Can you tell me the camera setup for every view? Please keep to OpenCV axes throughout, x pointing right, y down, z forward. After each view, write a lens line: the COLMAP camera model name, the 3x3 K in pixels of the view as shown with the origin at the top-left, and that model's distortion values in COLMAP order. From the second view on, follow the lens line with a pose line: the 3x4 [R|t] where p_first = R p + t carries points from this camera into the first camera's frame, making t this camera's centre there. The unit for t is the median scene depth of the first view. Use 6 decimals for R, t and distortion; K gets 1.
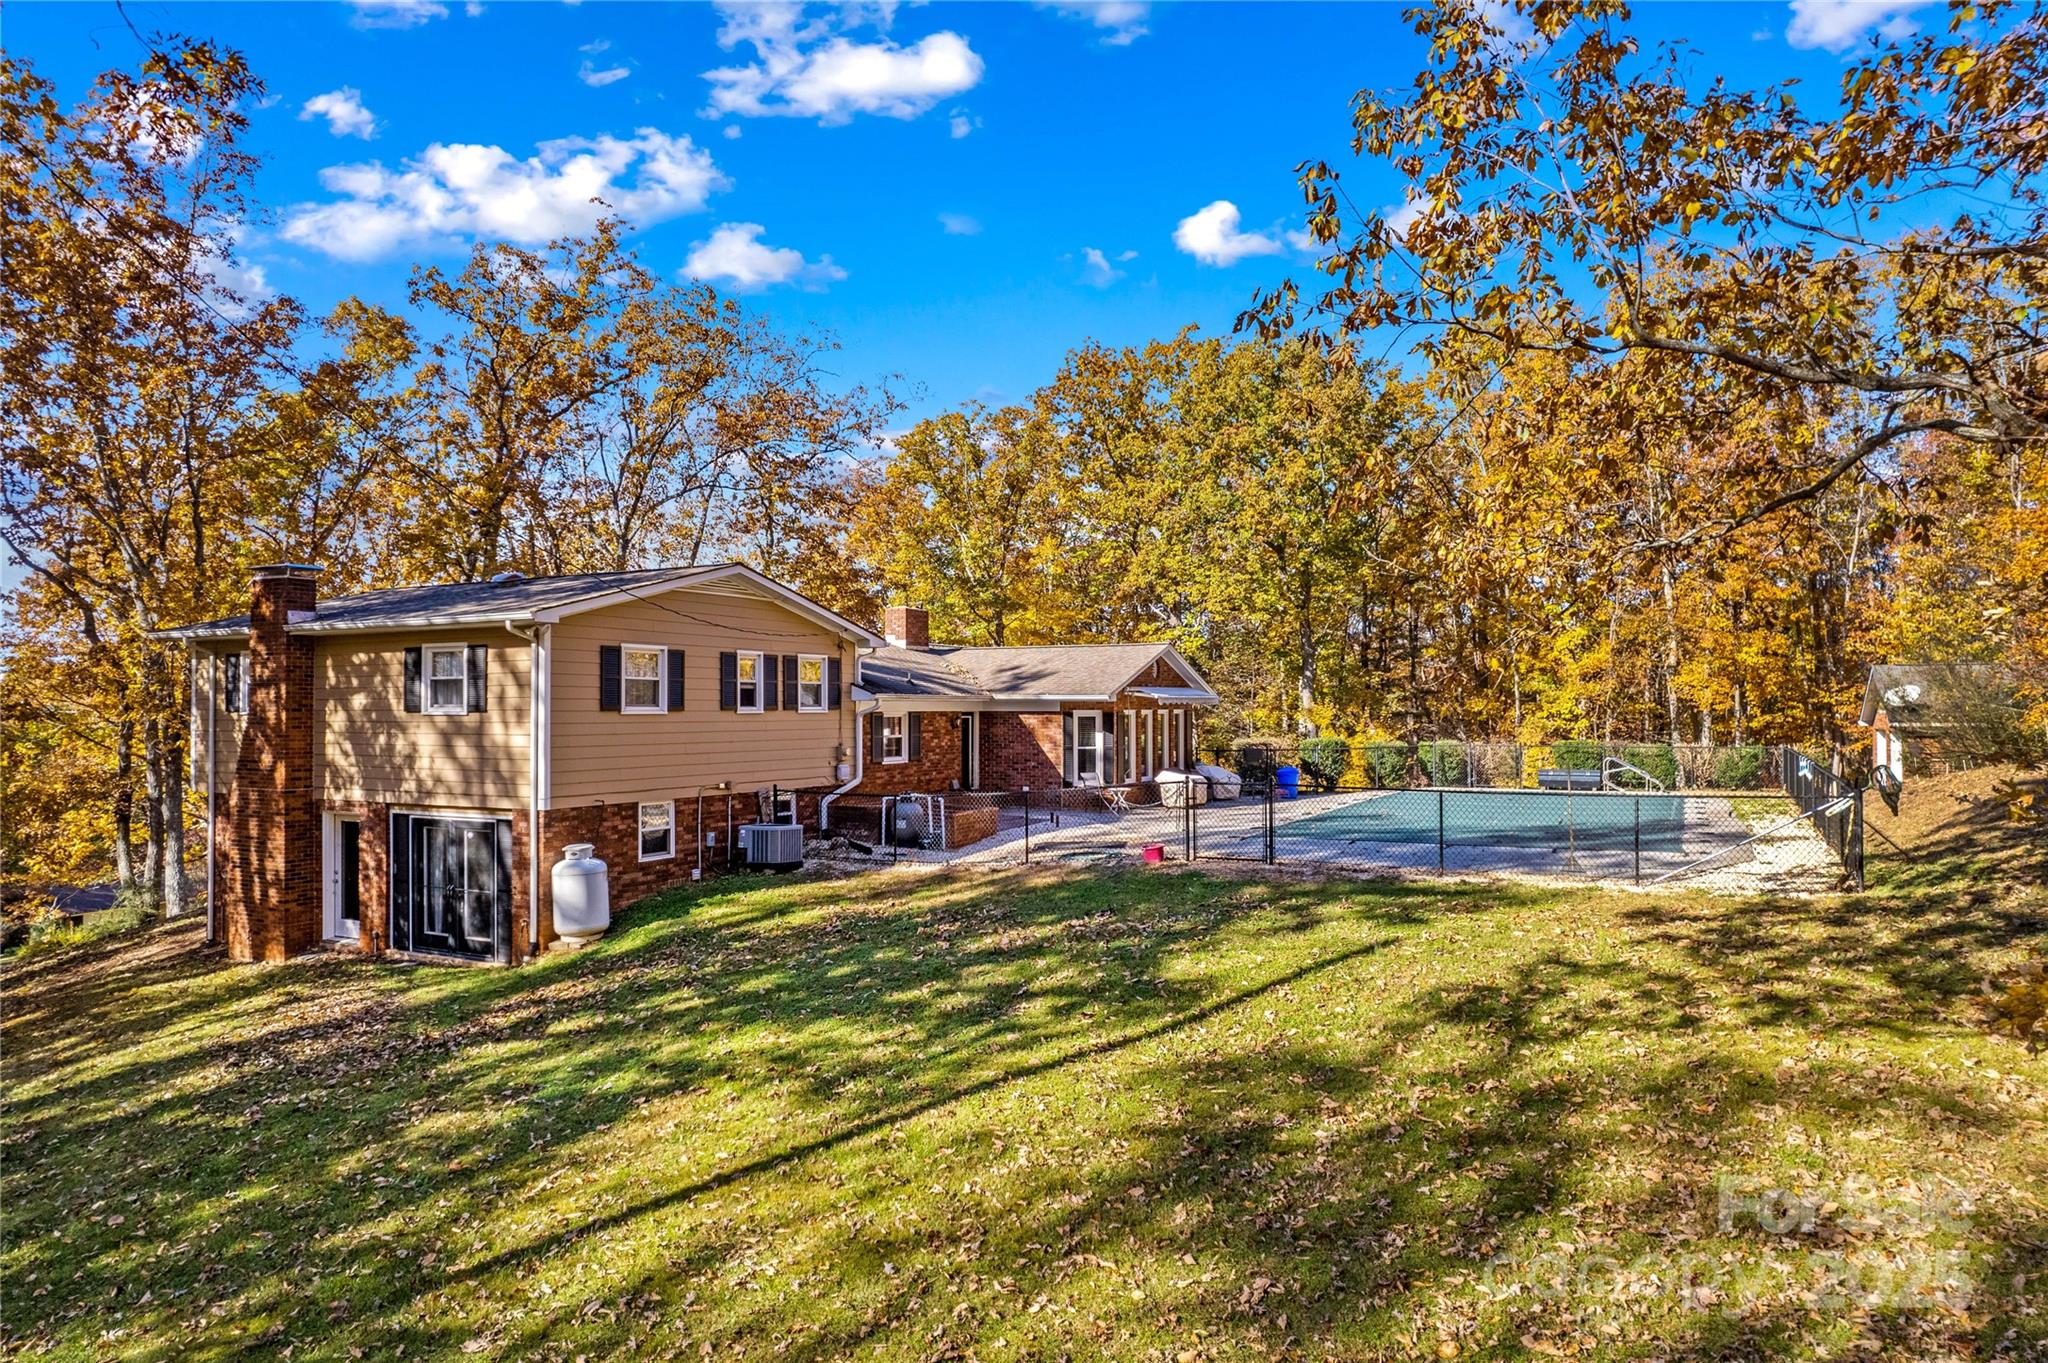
lens RADIAL K [[1299.1, 0, 935.6], [0, 1299.1, 681.8], [0, 0, 1]] dist [-0.057957, 0.096469]
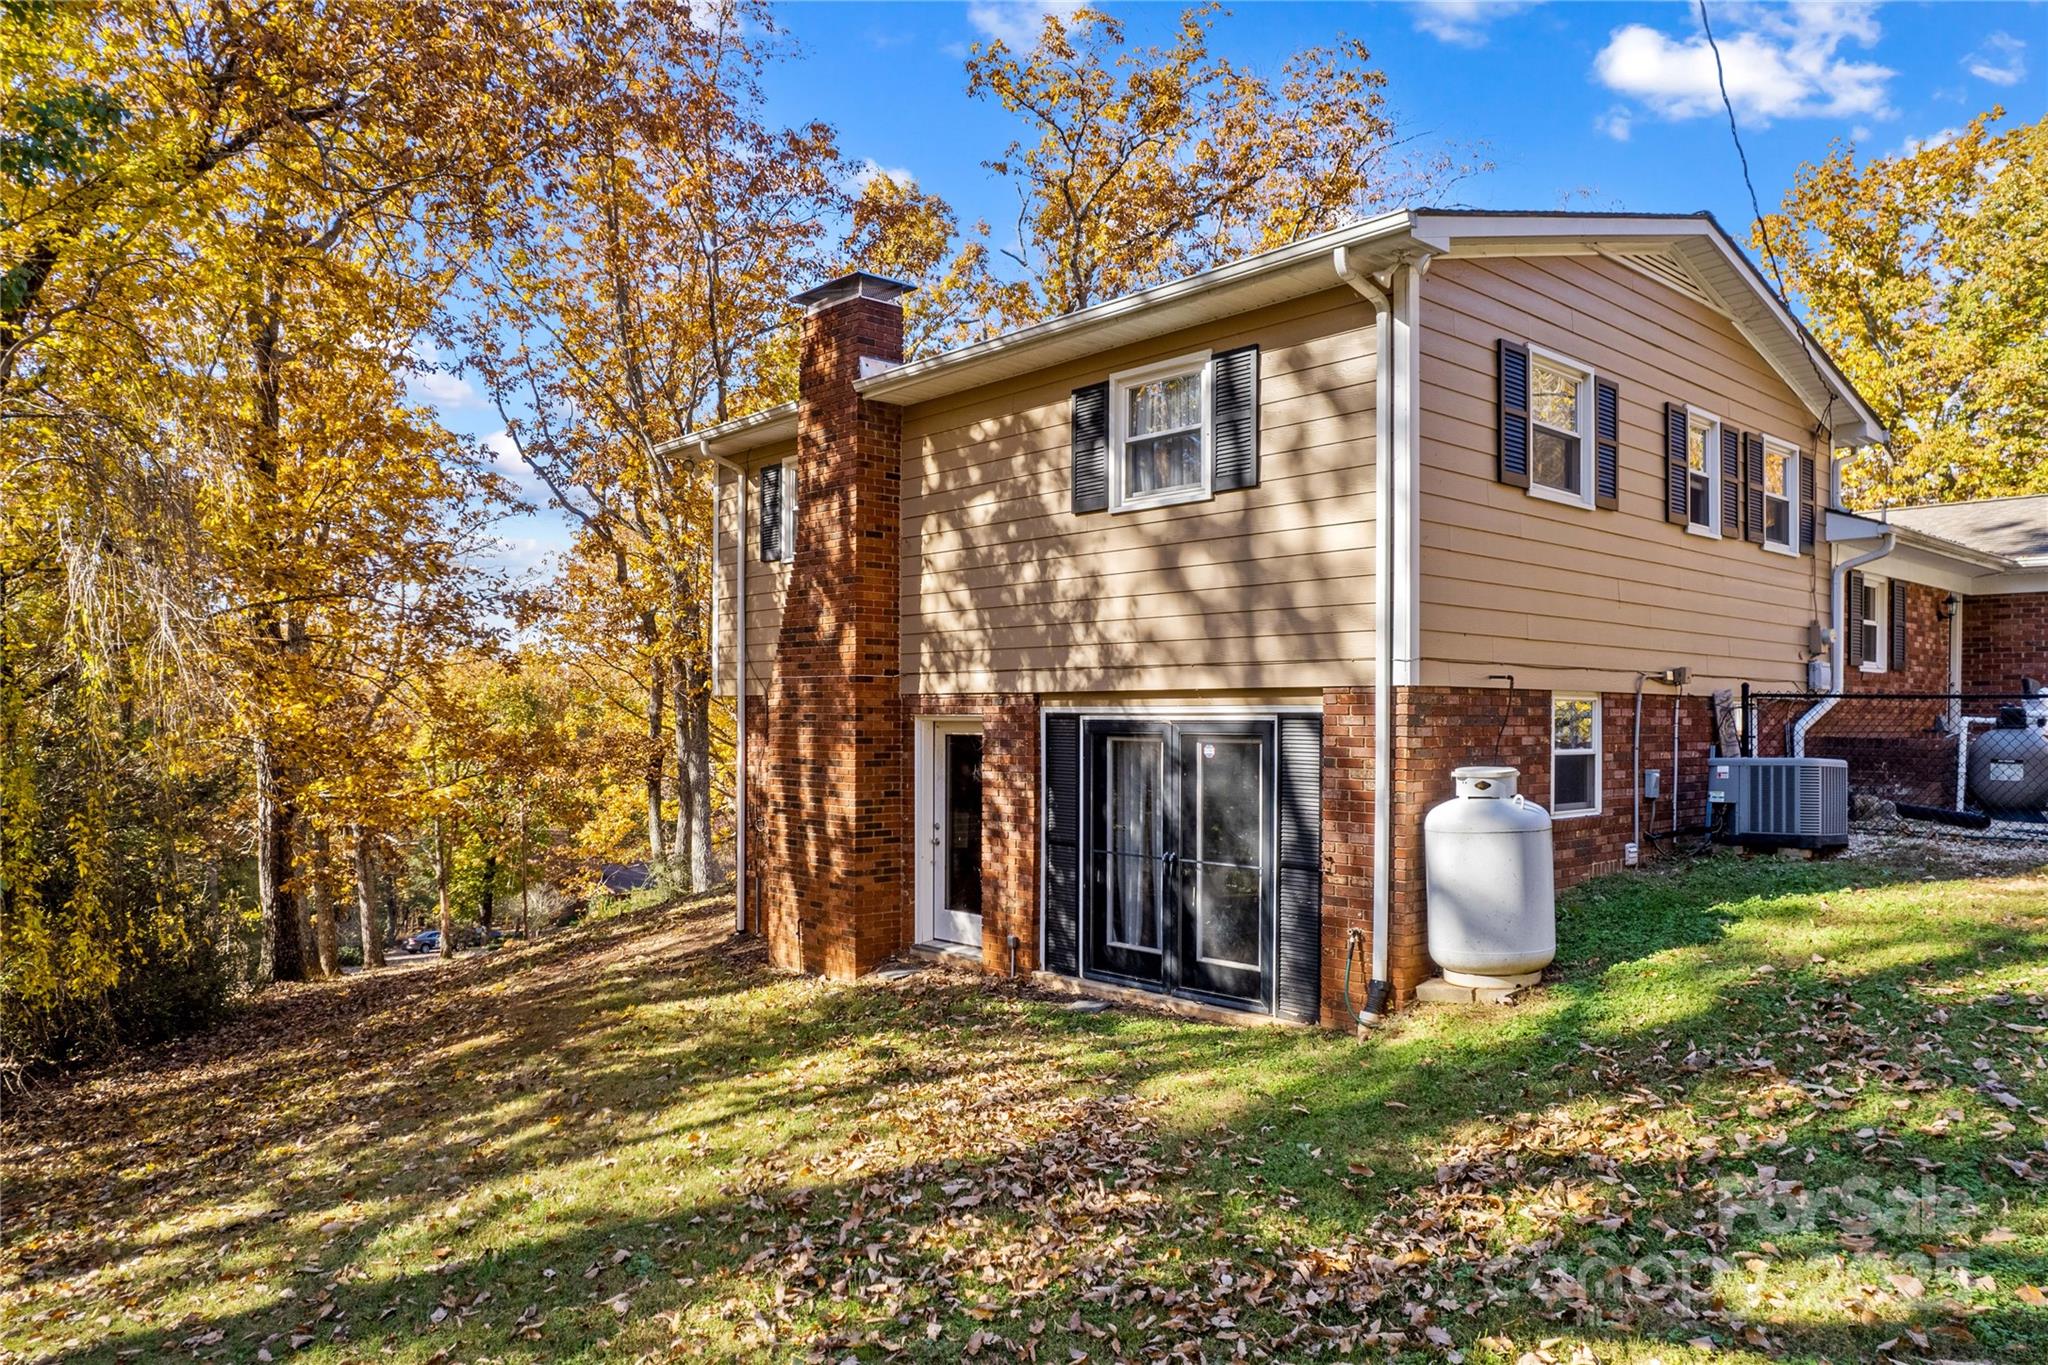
lens RADIAL K [[1299.1, 0, 935.6], [0, 1299.1, 682.8], [0, 0, 1]] dist [-0.057957, 0.096469]
pose [[0.935792, -0.007505, -0.352472, -0.274094], [0.005016, 0.999956, -0.007973, 0.092542], [0.352516, 0.005694, 0.935788, 0.482992]]
